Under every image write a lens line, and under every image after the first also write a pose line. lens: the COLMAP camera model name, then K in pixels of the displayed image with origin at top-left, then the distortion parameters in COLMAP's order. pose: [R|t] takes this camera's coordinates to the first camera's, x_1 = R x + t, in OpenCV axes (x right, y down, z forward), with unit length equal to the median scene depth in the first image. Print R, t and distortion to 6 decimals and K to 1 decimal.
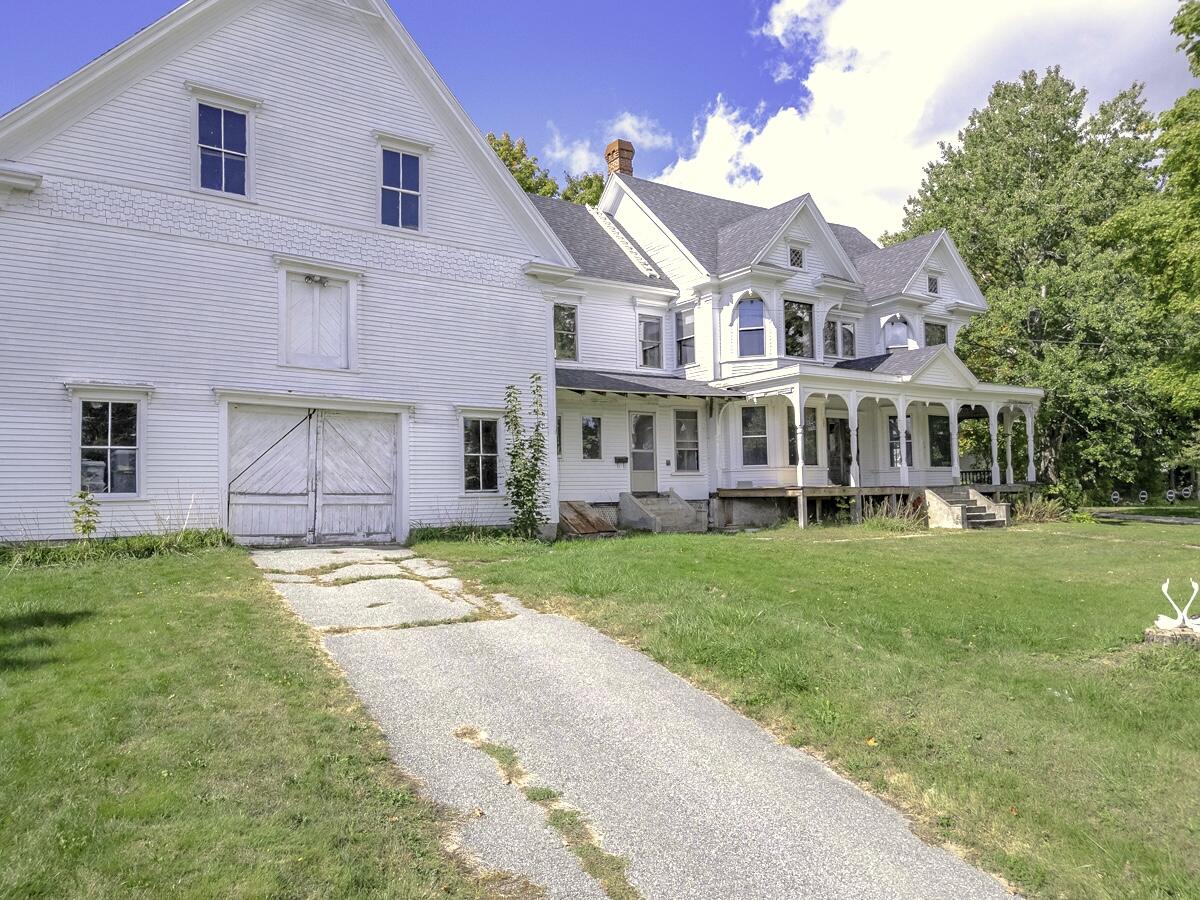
lens RADIAL K [[867.5, 0, 584.0], [0, 867.5, 463.4], [0, 0, 1]] dist [0.059899, -0.062699]
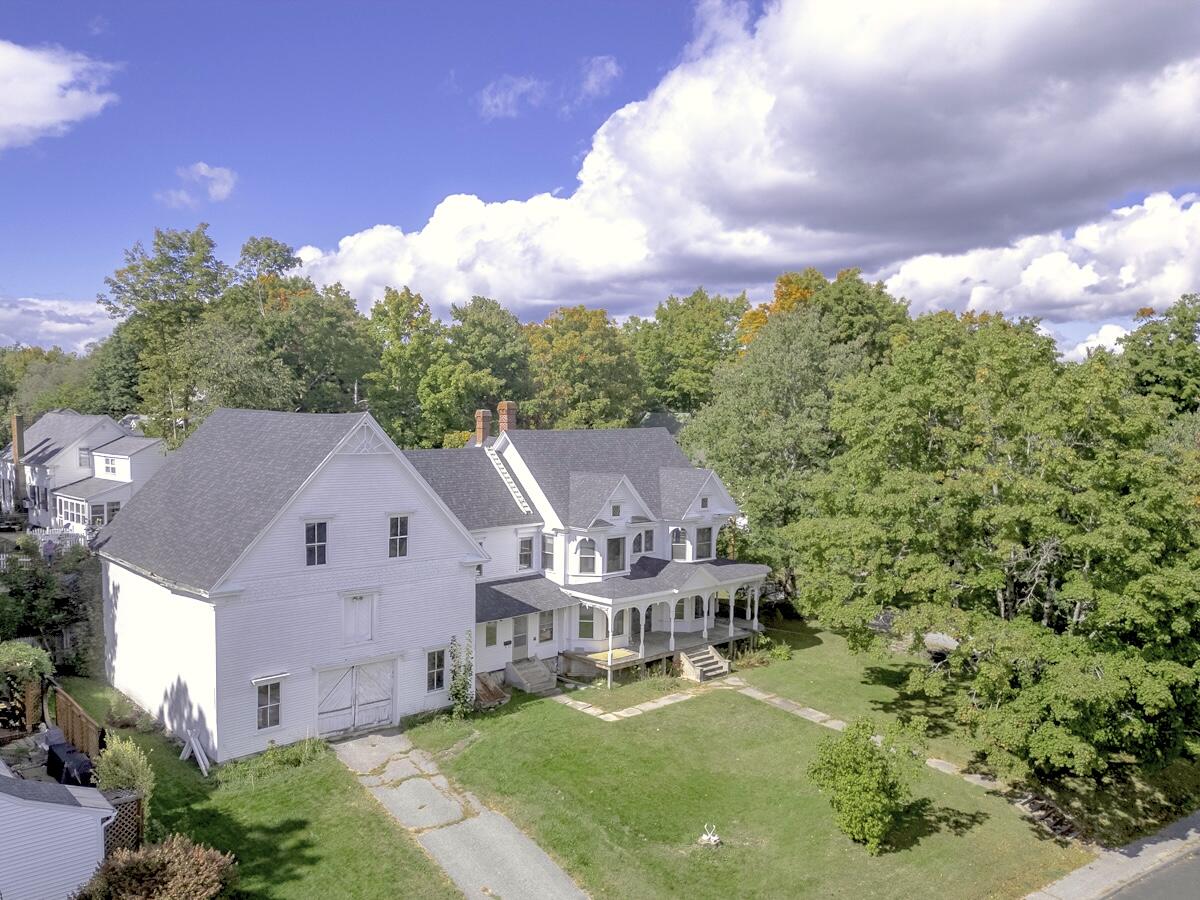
lens RADIAL K [[934.9, 0, 529.4], [0, 934.9, 504.9], [0, 0, 1]] dist [0.090453, -0.003087]
pose [[0.992875, 0.020523, 0.117384, -0.133747], [-0.037592, 0.988701, 0.145112, -0.534858], [-0.113079, -0.148490, 0.982427, -0.754291]]
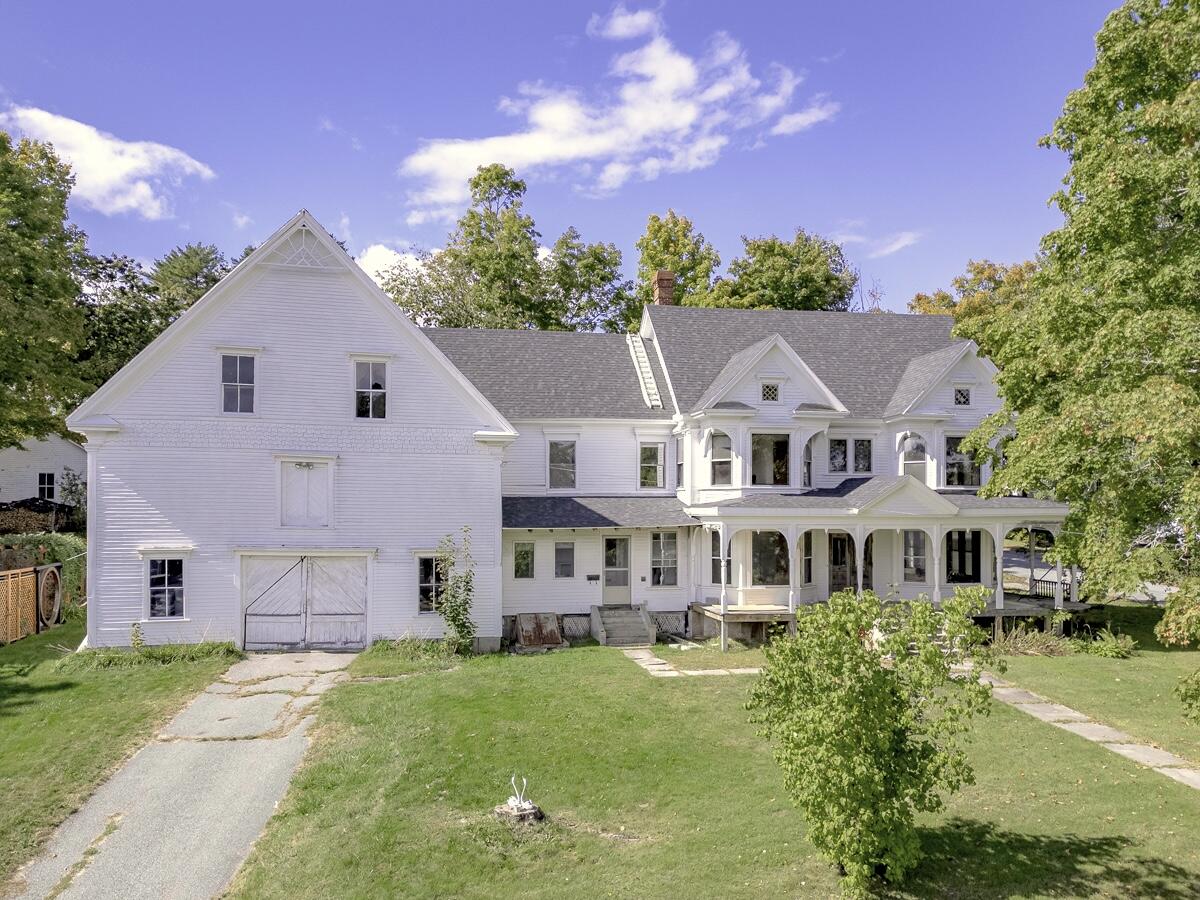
lens RADIAL K [[956.3, 0, 602.1], [0, 956.3, 515.0], [0, 0, 1]] dist [0.059960, -0.005770]
pose [[0.922486, 0.024822, -0.385231, 0.553538], [-0.003506, 0.998428, 0.055938, -0.162161], [0.386013, -0.050252, 0.921123, -0.191751]]
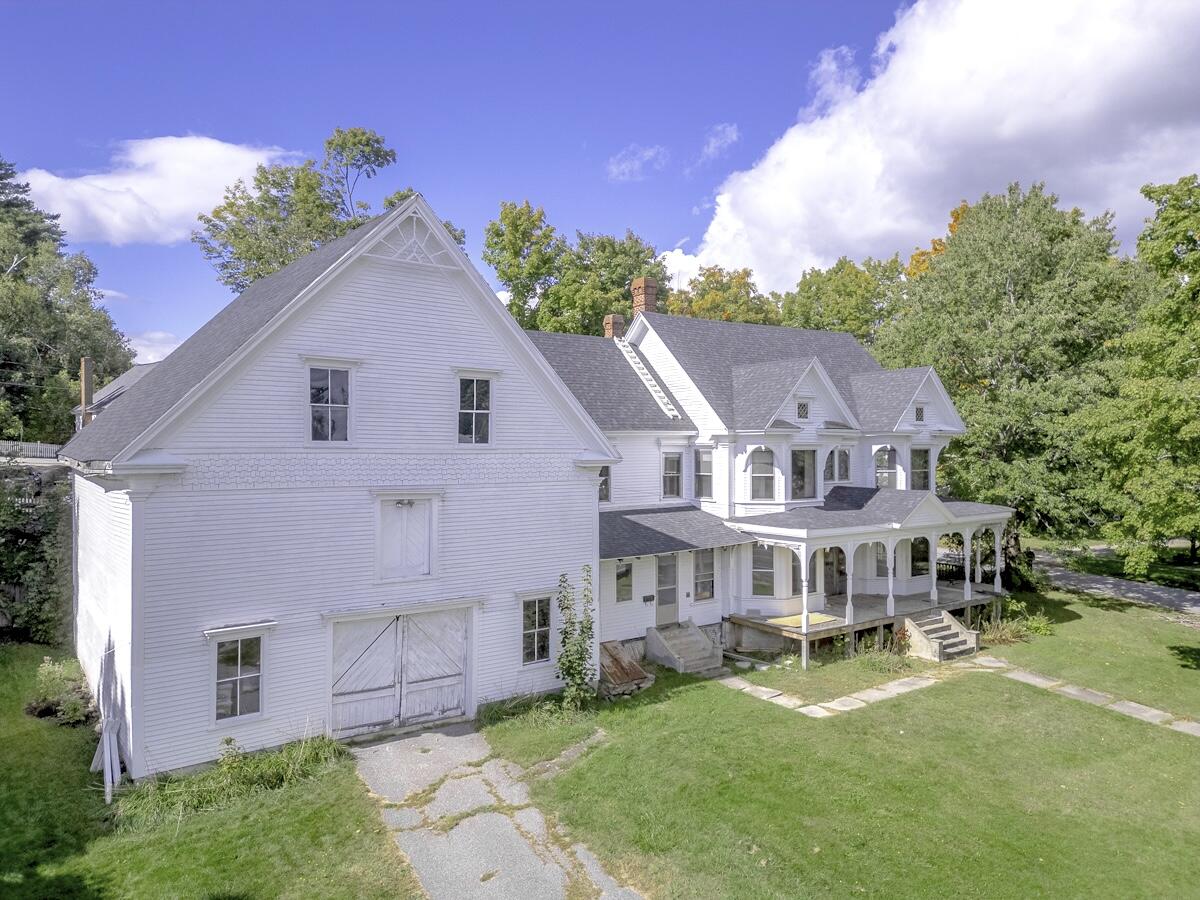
lens RADIAL K [[842.8, 0, 600.0], [0, 842.8, 450.0], [0, 0, 1]] dist [0.046698, -0.008297]
pose [[0.998956, 0.018899, 0.041601, -0.070514], [-0.021117, 0.998341, 0.053557, -0.257315], [-0.040520, -0.054379, 0.997698, -0.095155]]
